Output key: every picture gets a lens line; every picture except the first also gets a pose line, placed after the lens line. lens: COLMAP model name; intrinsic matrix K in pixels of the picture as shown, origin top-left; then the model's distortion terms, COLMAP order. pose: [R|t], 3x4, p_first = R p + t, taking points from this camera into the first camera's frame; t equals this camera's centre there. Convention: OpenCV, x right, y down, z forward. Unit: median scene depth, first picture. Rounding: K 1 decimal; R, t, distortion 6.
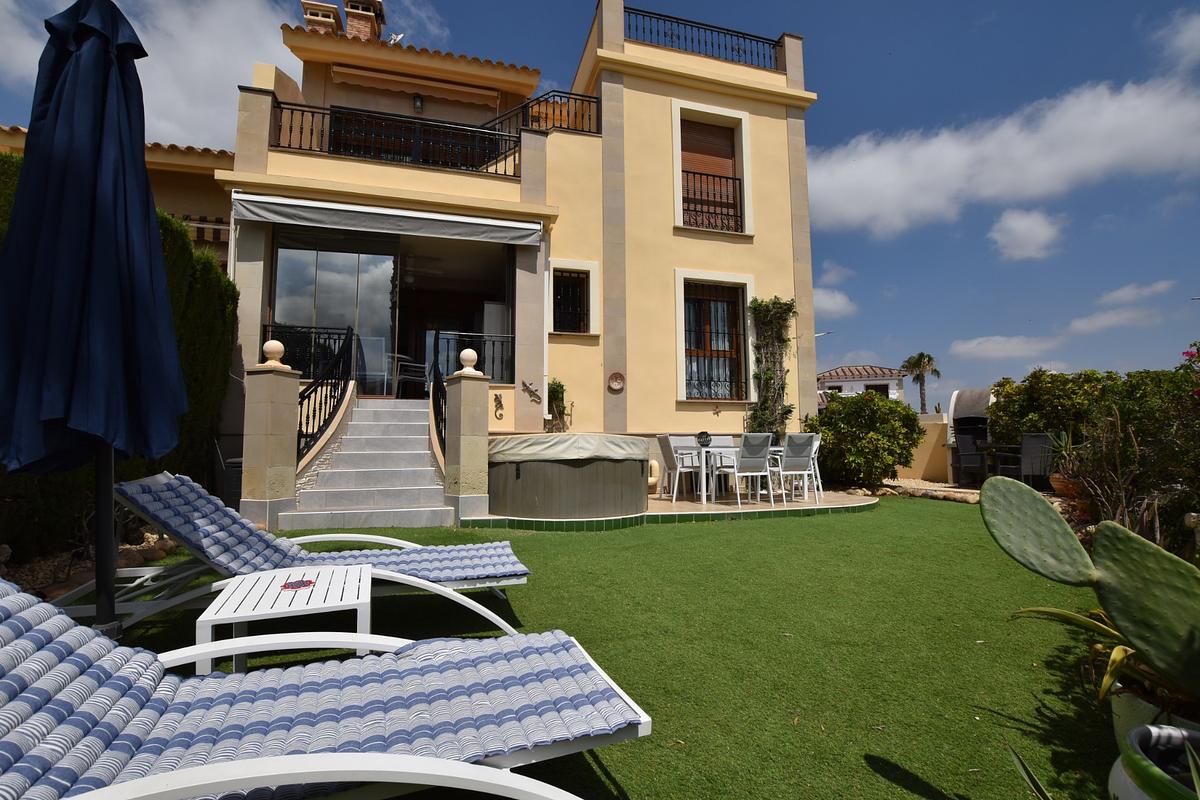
lens RADIAL K [[530.6, 0, 602.2], [0, 530.6, 400.7], [0, 0, 1]] dist [-0.031942, 0.003555]
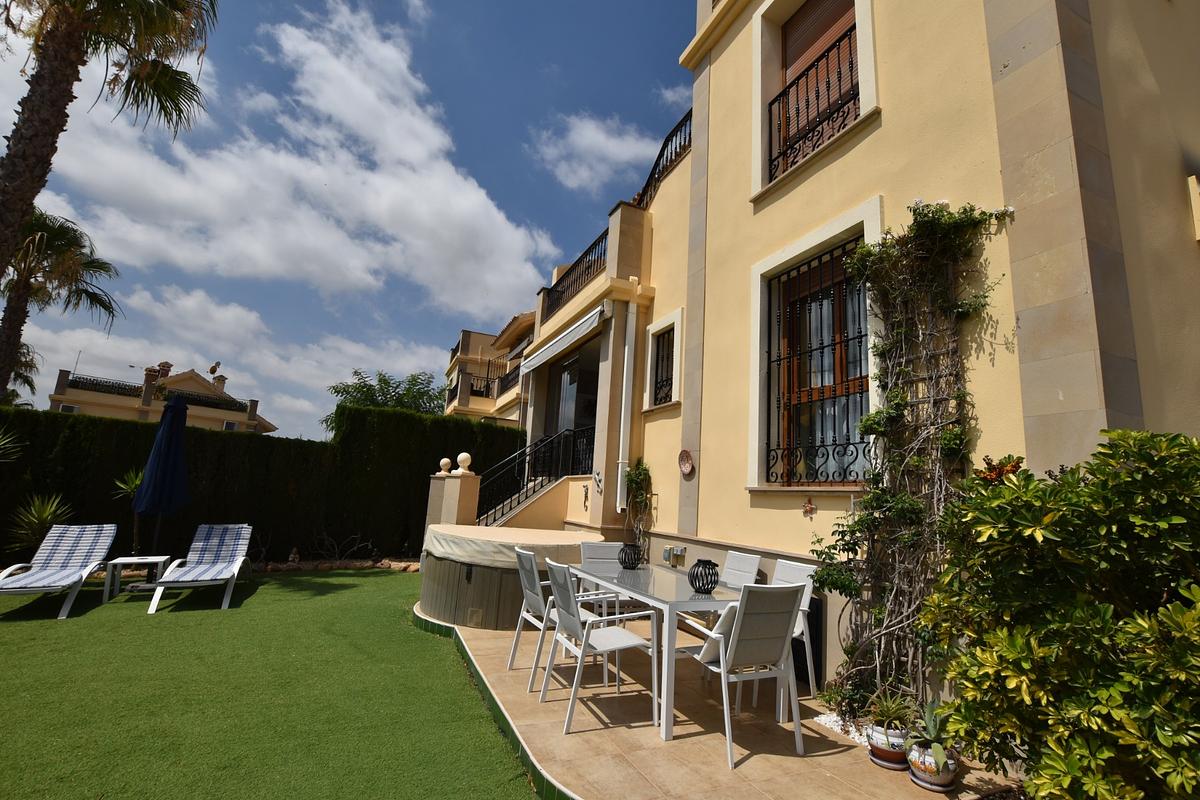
lens RADIAL K [[530.6, 0, 602.2], [0, 530.6, 400.7], [0, 0, 1]] dist [-0.031942, 0.003555]
pose [[0.141492, -0.169076, -0.975394, 0.684617], [0.018446, 0.985586, -0.168167, -0.000094], [0.989768, 0.005802, 0.142571, 0.759188]]
